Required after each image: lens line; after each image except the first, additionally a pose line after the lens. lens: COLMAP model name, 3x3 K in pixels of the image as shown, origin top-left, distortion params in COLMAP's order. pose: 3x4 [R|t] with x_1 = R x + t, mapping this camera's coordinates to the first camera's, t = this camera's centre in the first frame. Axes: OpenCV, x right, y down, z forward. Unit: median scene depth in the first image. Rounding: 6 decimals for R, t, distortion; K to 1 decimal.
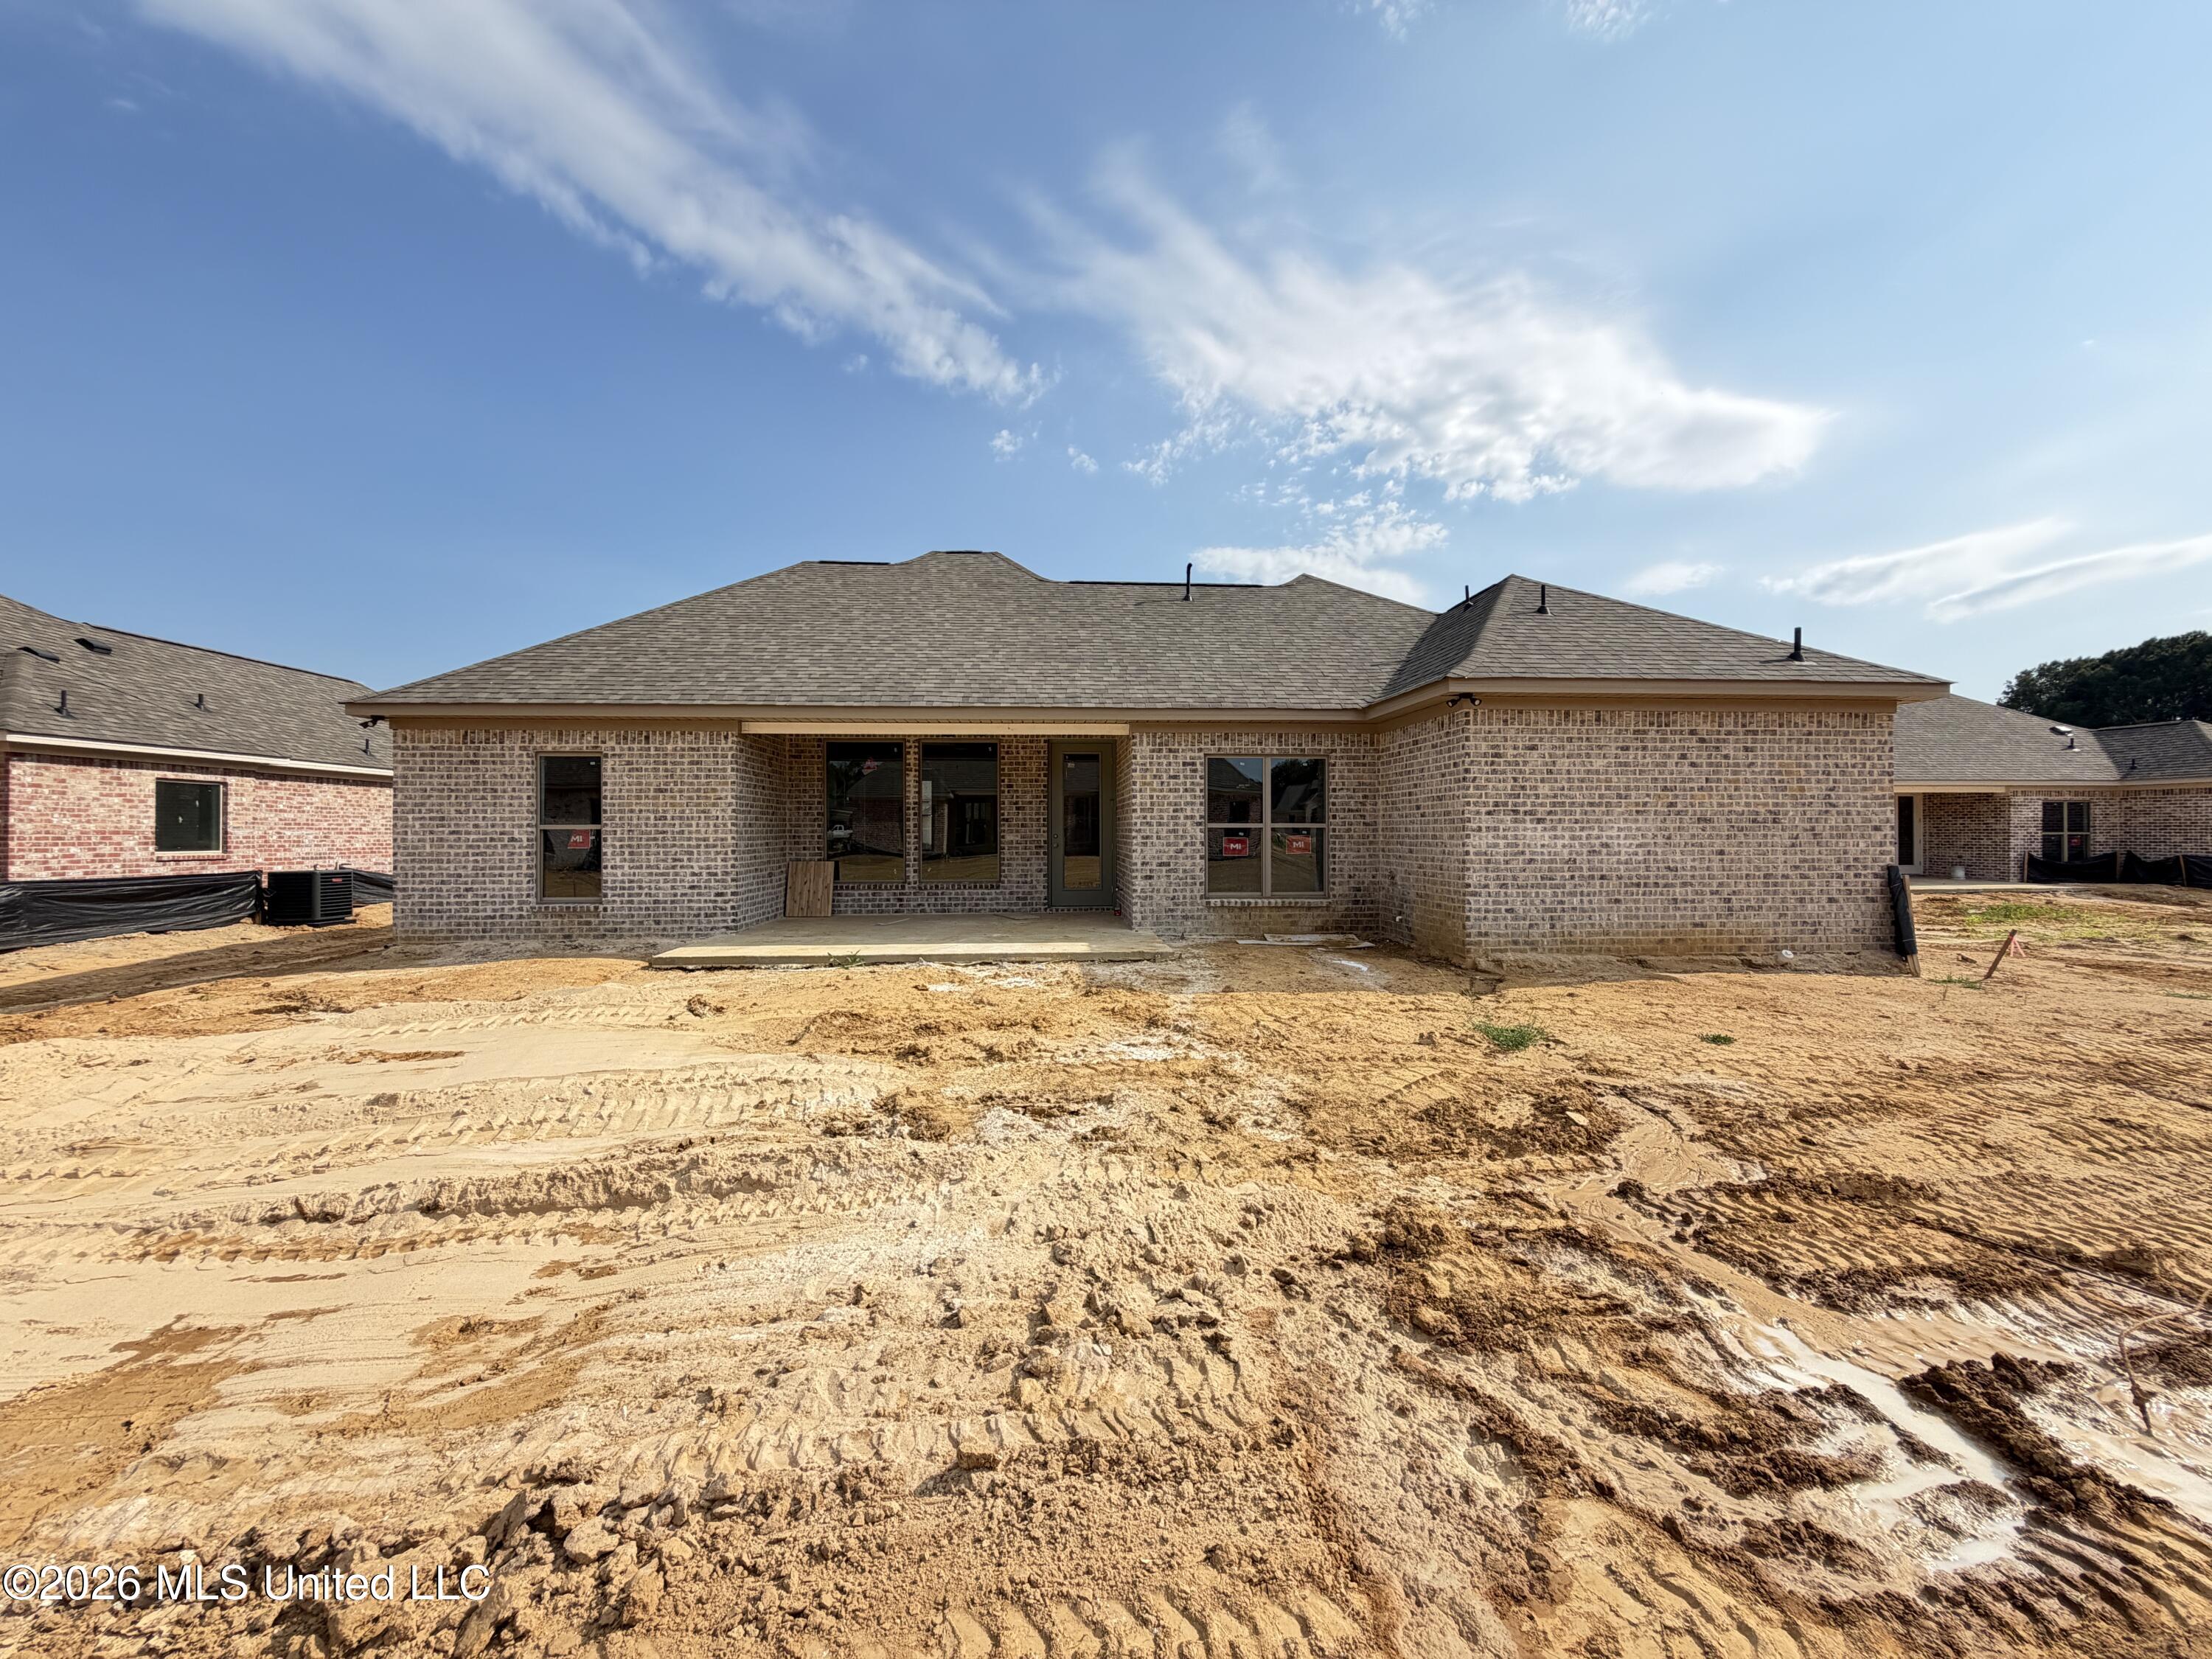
lens RADIAL K [[886.1, 0, 1107.9], [0, 886.1, 832.9], [0, 0, 1]] dist [-0.000616, 0.000262]
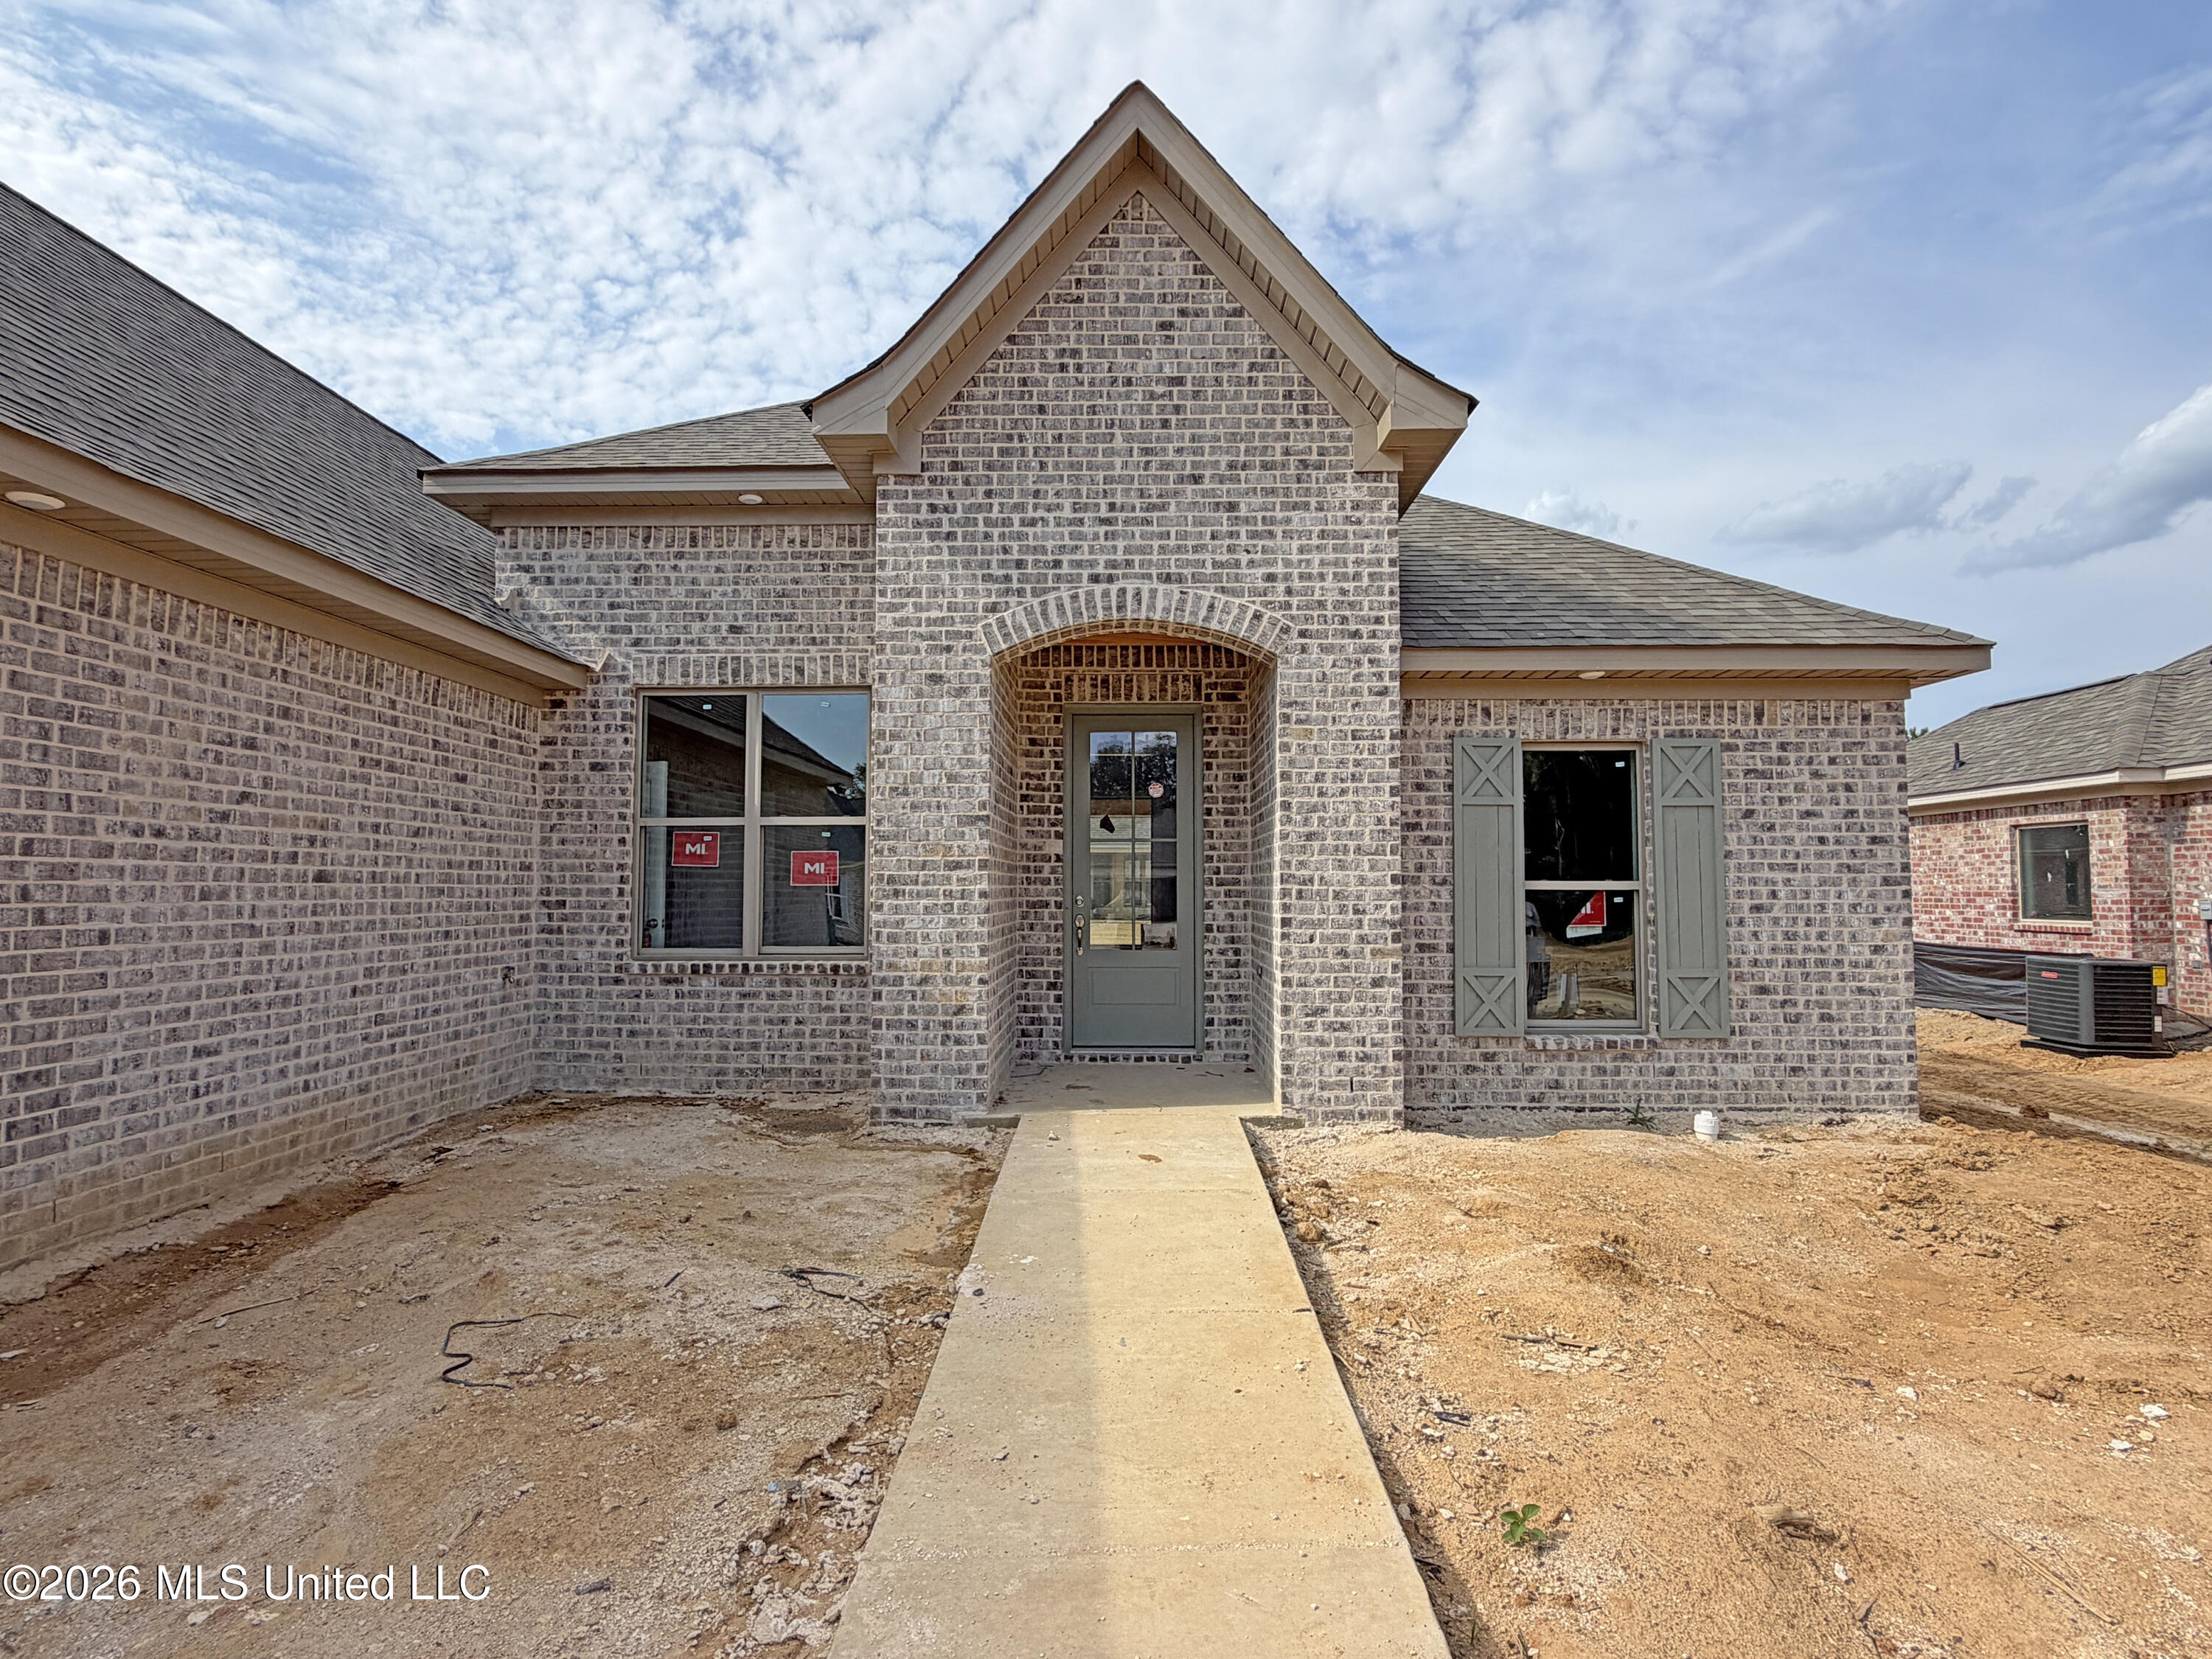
lens RADIAL K [[1160.7, 0, 1102.9], [0, 1160.7, 829.9], [0, 0, 1]] dist [-0.045328, 0.000054]
pose [[-0.995110, -0.000368, 0.098773, -0.360410], [-0.005477, 0.998660, -0.051459, -0.001757], [-0.098622, -0.051748, -0.993779, 2.075887]]
